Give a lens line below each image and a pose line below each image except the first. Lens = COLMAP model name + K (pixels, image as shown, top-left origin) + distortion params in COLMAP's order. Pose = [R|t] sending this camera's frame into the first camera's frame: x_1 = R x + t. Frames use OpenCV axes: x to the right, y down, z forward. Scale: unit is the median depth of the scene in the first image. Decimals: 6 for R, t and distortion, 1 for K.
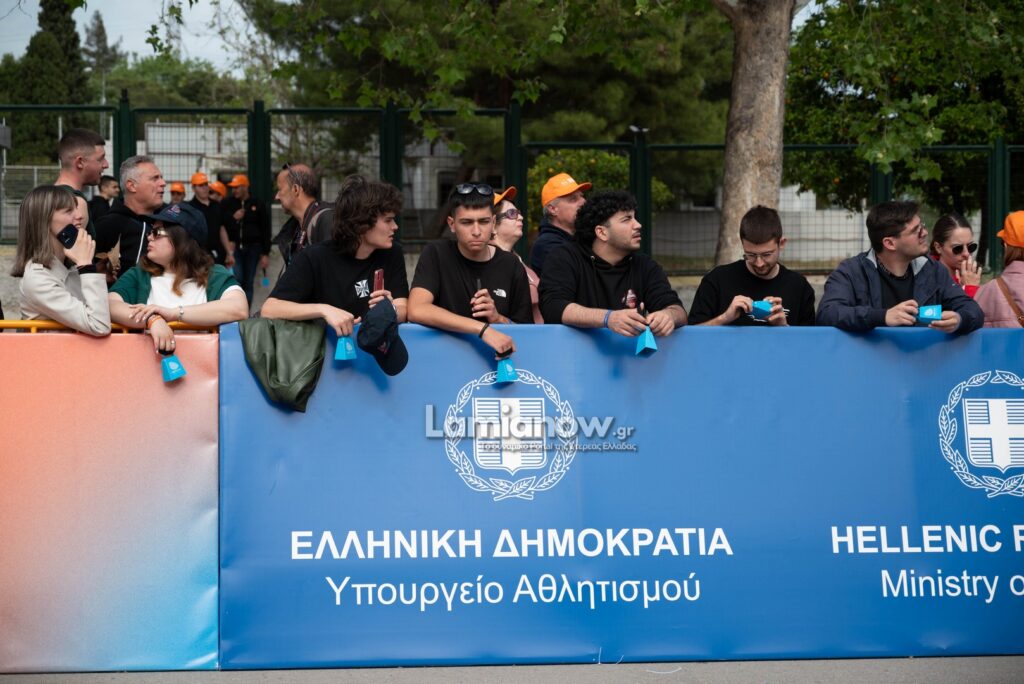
lens RADIAL K [[2111.2, 0, 505.8], [0, 2111.2, 336.7], [0, 0, 1]] dist [0.030288, 0.000000]
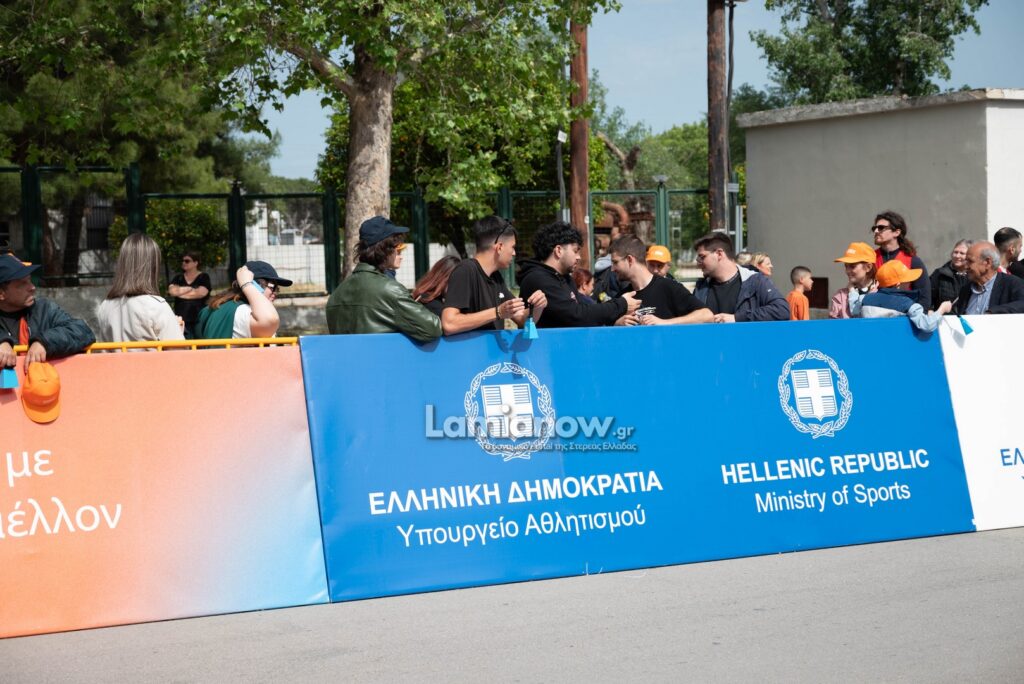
lens RADIAL K [[1715.8, 0, 518.0], [0, 1715.8, 349.5], [0, 0, 1]] dist [0.036300, 0.000000]
pose [[0.947544, -0.042125, 0.316837, -0.323930], [0.041812, 0.999095, 0.007792, -0.001600], [-0.316878, 0.005864, 0.948448, -0.039695]]
